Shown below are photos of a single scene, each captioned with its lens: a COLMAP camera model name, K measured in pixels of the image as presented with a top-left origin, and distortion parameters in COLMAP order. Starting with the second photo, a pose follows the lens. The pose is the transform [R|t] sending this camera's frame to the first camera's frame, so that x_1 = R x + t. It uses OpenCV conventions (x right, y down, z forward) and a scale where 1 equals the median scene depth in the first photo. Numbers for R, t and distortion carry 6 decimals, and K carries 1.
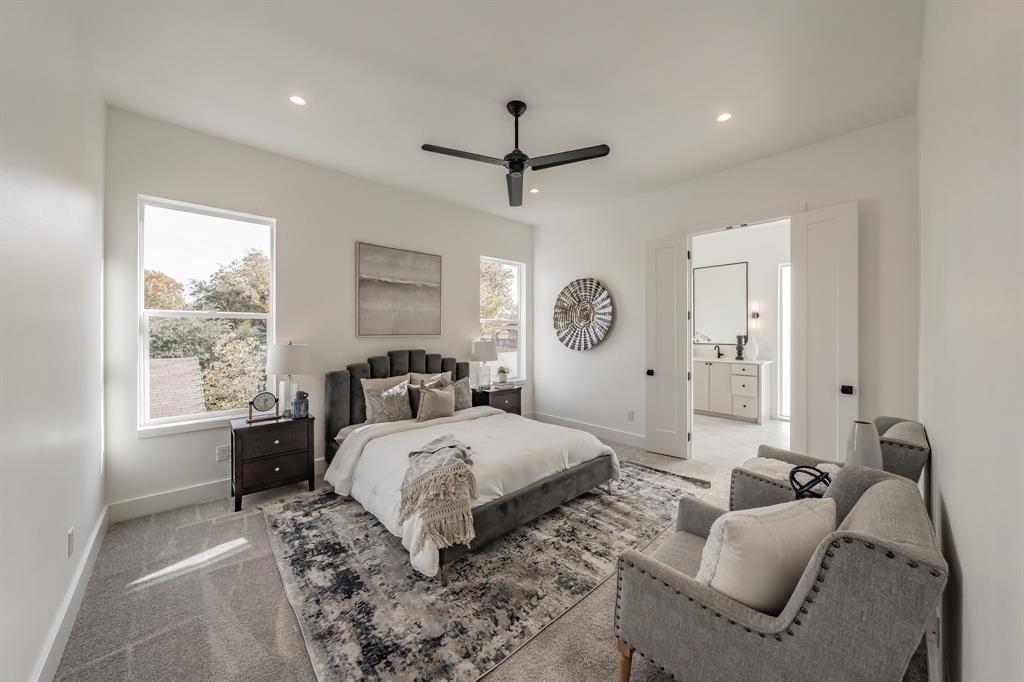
lens RADIAL K [[358.4, 0, 508.3], [0, 358.4, 328.9], [0, 0, 1]] dist [-0.000274, -0.000038]
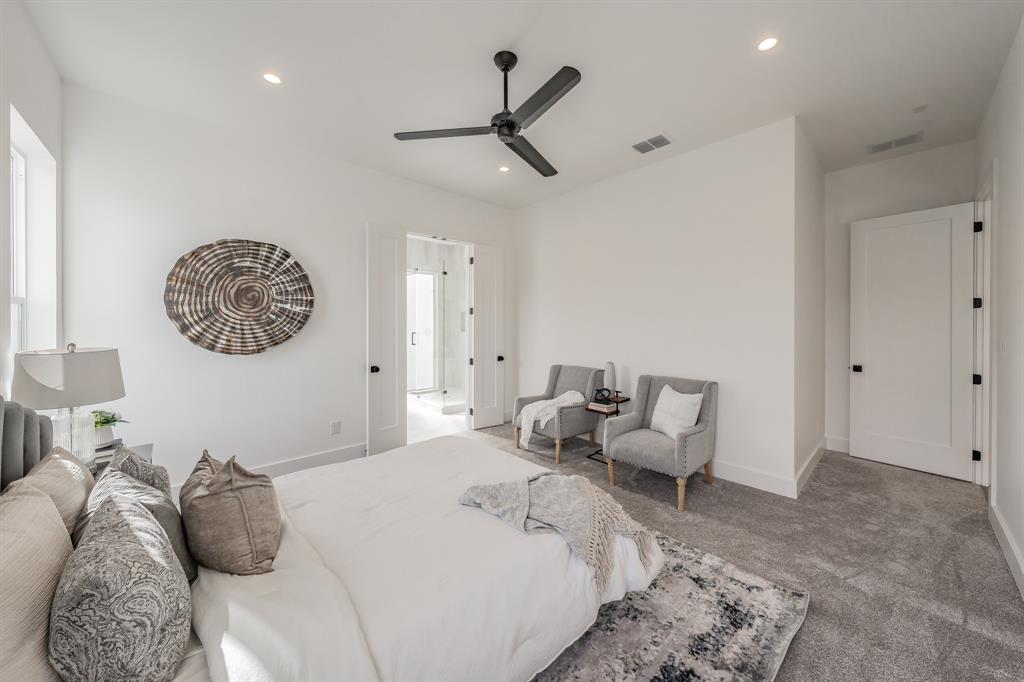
lens RADIAL K [[395.7, 0, 516.8], [0, 395.7, 321.3], [0, 0, 1]] dist [0.001932, 0.000211]
pose [[-0.048729, 0.001703, 0.998811, -0.917773], [-0.001905, 0.999997, -0.001798, 0.003355], [-0.998810, -0.001990, -0.048726, 1.021873]]
